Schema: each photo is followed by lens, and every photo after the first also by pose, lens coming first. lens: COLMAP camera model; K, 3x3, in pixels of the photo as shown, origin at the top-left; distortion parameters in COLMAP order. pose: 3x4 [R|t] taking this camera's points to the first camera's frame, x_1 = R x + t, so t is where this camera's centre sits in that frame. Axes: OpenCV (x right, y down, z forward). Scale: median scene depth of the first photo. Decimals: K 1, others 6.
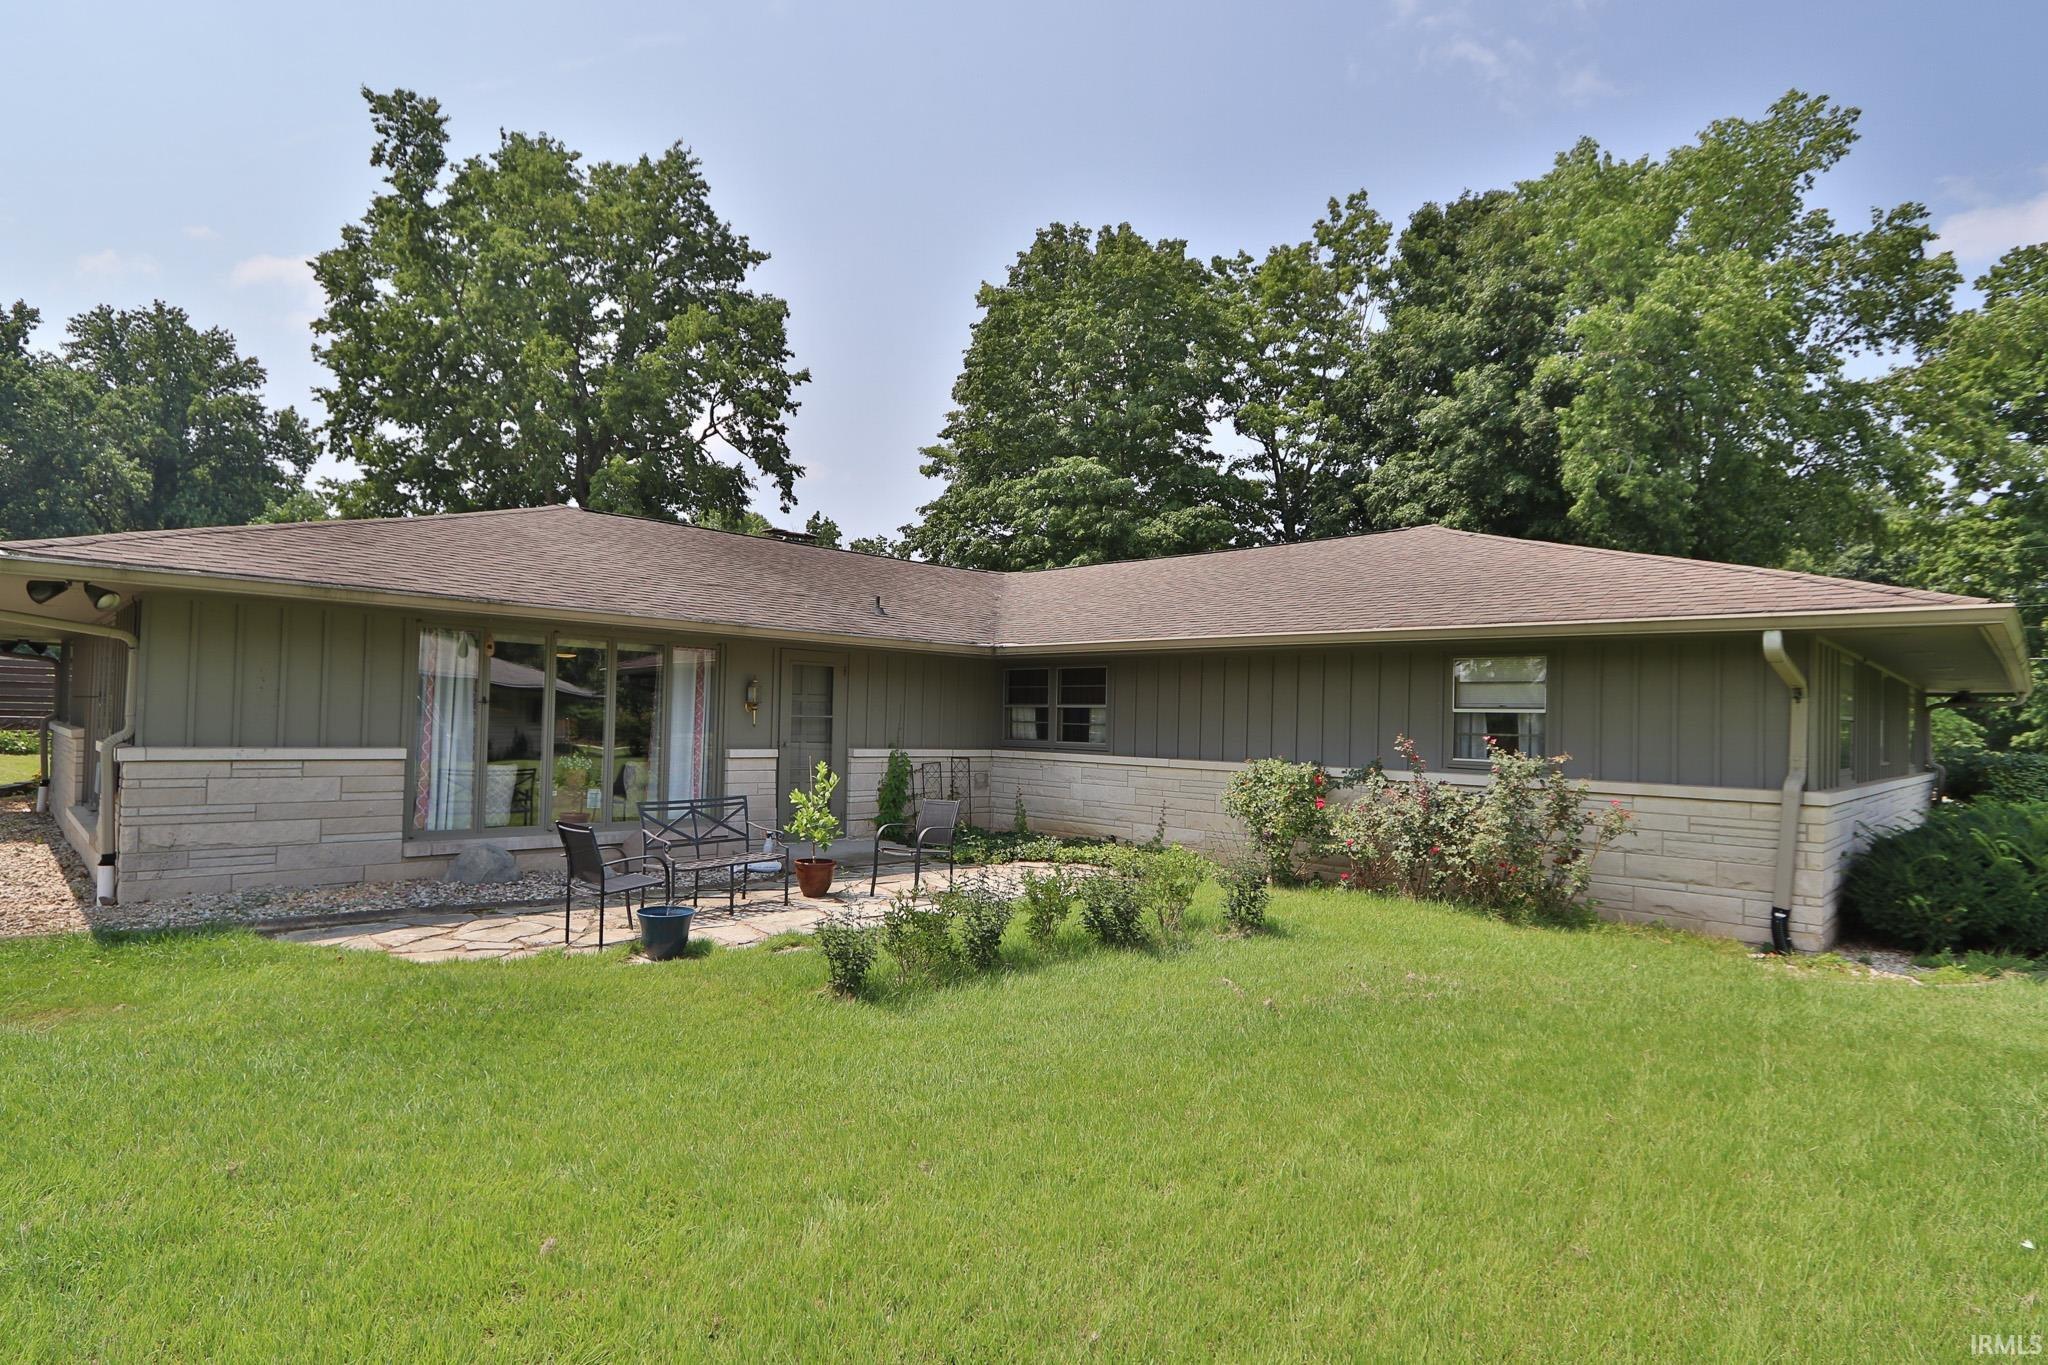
lens RADIAL K [[1043.0, 0, 1024.0], [0, 1043.0, 682.5], [0, 0, 1]] dist [0.001580, -0.000294]
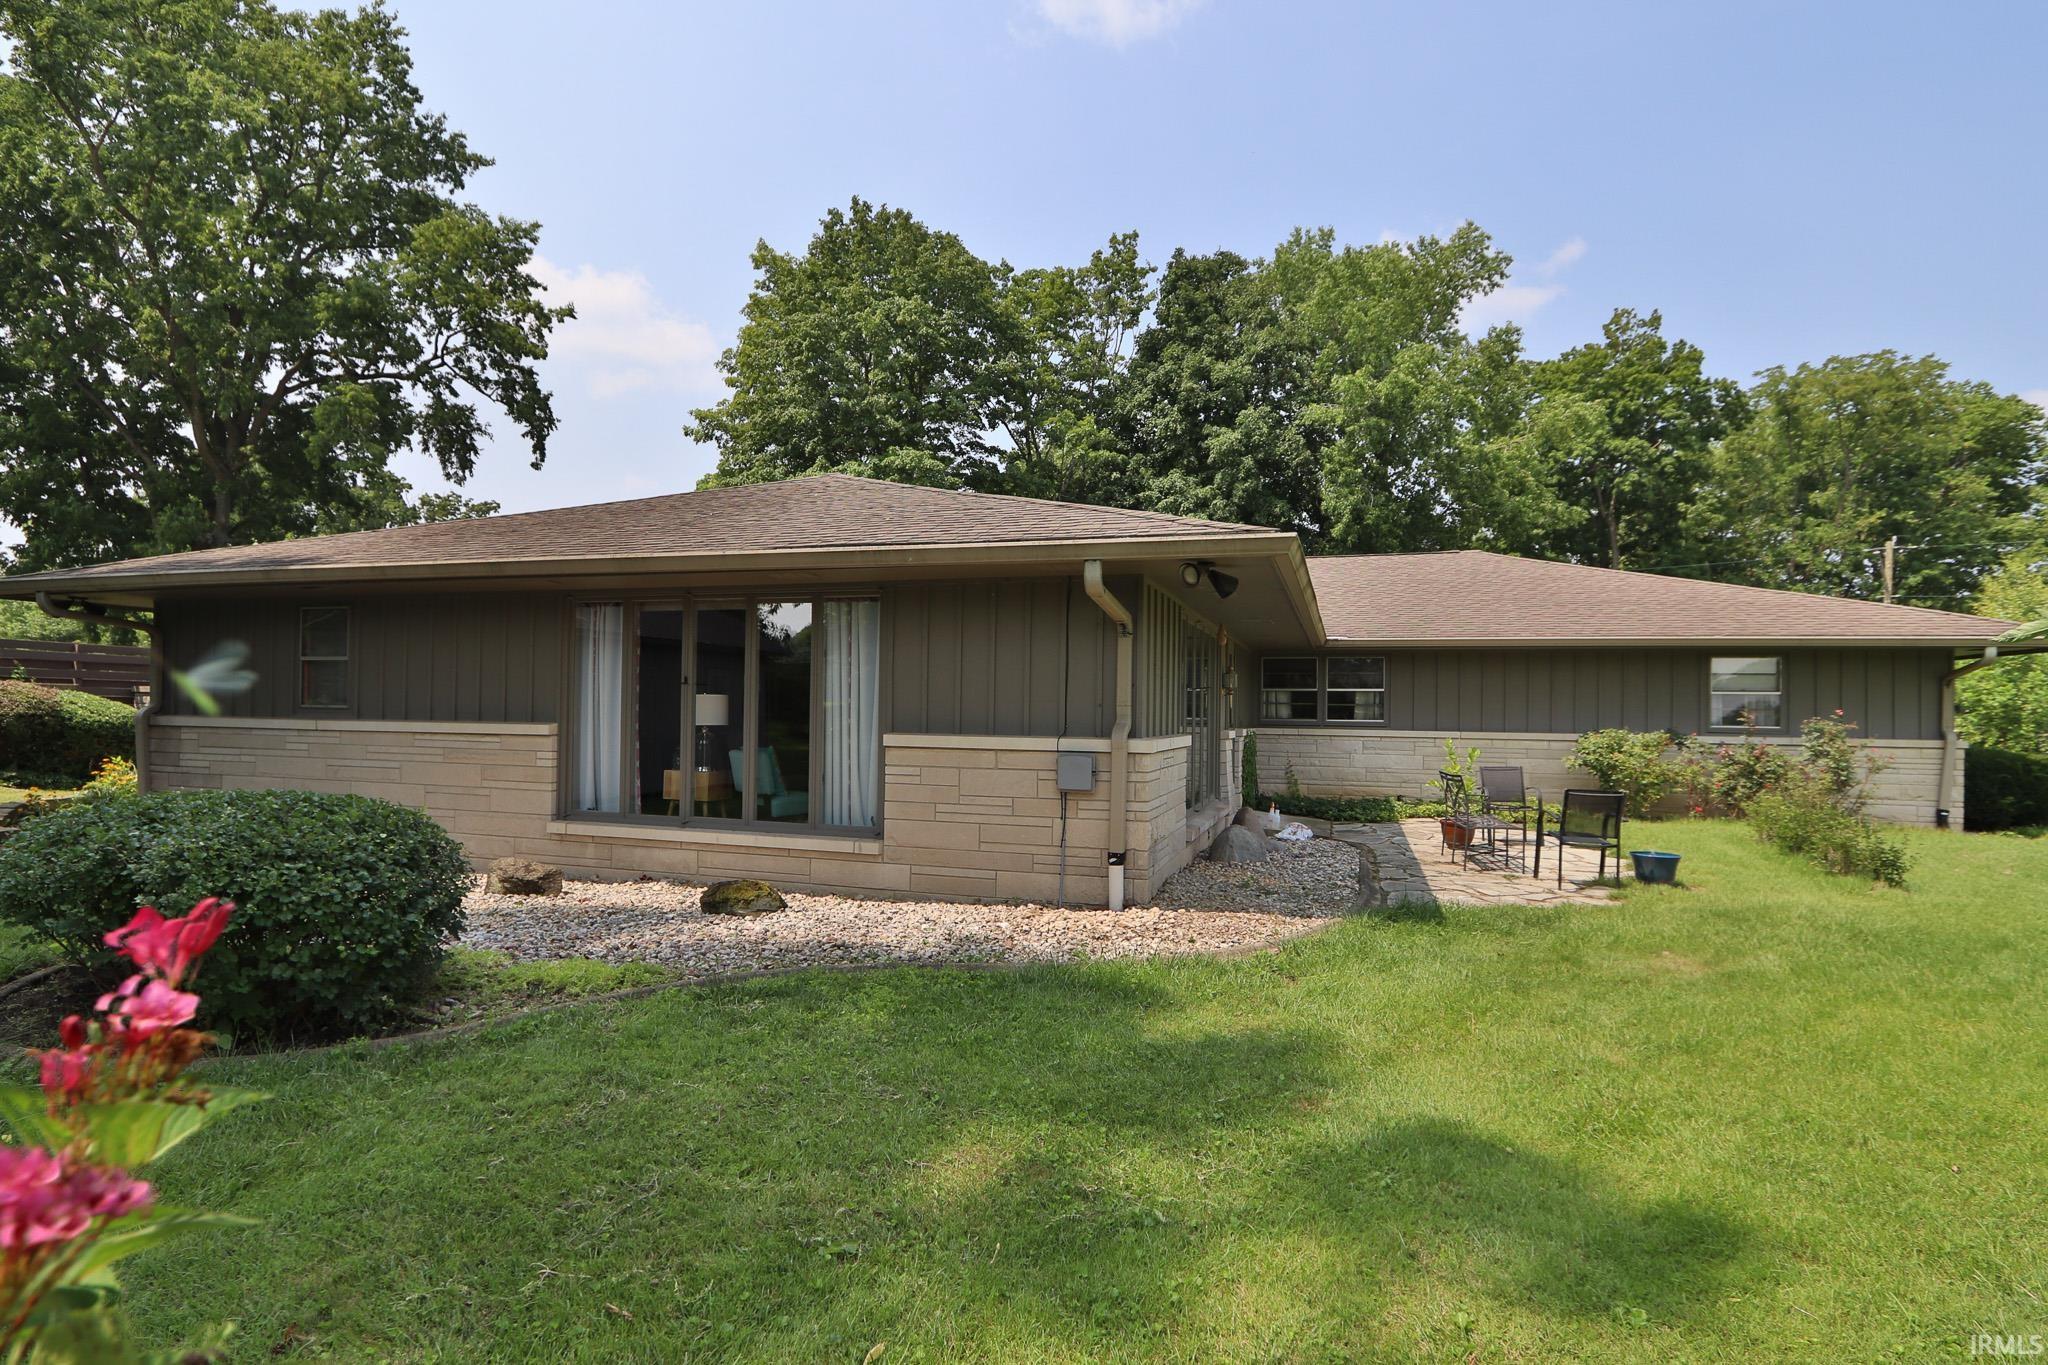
lens RADIAL K [[1061.7, 0, 986.4], [0, 1061.7, 687.2], [0, 0, 1]] dist [-0.003500, -0.000943]
pose [[0.895770, 0.002245, 0.444512, -0.307366], [-0.011086, 0.999789, 0.017292, 0.001235], [-0.444380, -0.020417, 0.895606, 0.035593]]
